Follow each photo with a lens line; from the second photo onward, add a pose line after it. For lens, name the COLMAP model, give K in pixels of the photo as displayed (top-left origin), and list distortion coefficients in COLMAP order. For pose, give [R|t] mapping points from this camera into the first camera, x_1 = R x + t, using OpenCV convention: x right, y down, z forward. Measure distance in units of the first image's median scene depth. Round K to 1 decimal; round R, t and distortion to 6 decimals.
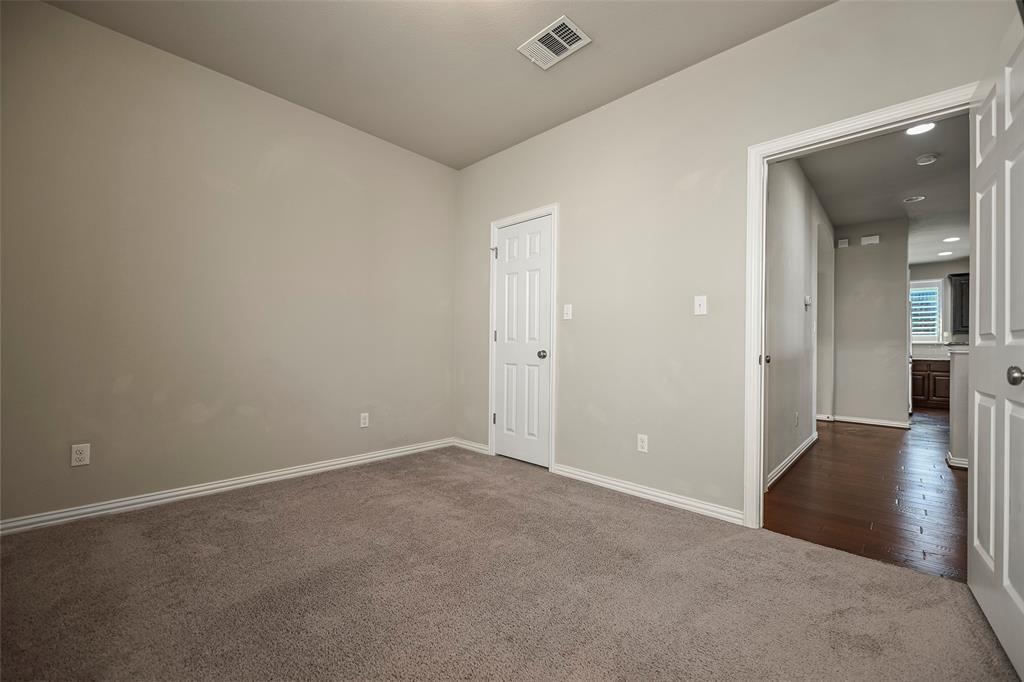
lens RADIAL K [[417.8, 0, 508.4], [0, 417.8, 343.8], [0, 0, 1]] dist [0.020739, 0.000132]
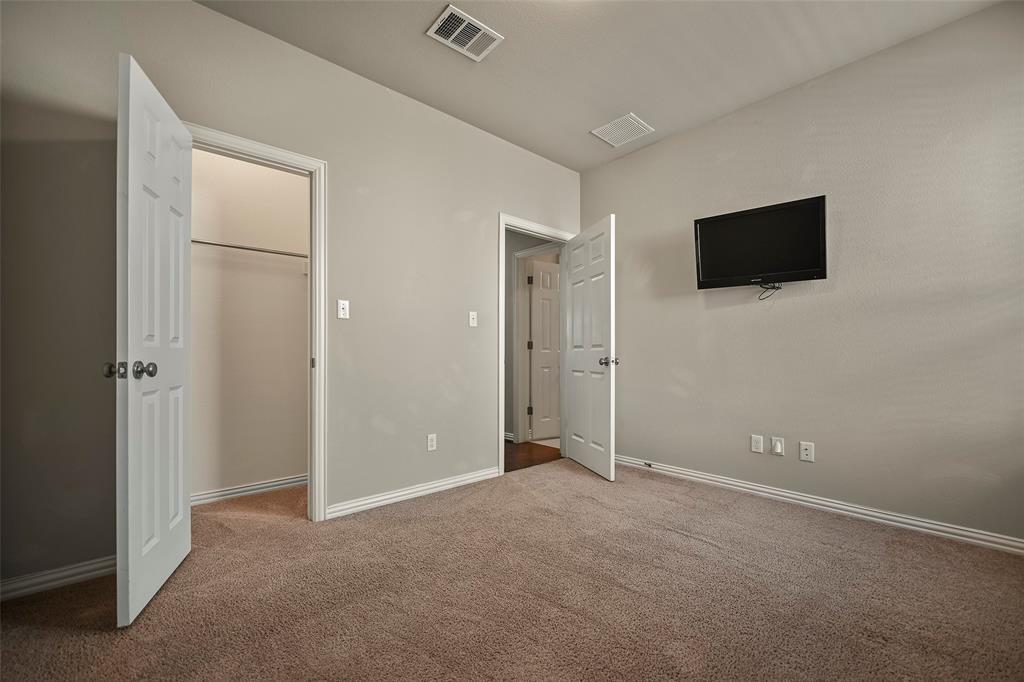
lens RADIAL K [[417.8, 0, 507.4], [0, 417.8, 344.7], [0, 0, 1]] dist [0.020739, 0.000132]
pose [[0.100701, 0.001787, 0.994915, -0.607963], [-0.014149, 0.999900, -0.000363, -0.011452], [-0.994816, -0.014041, 0.100716, 0.593455]]
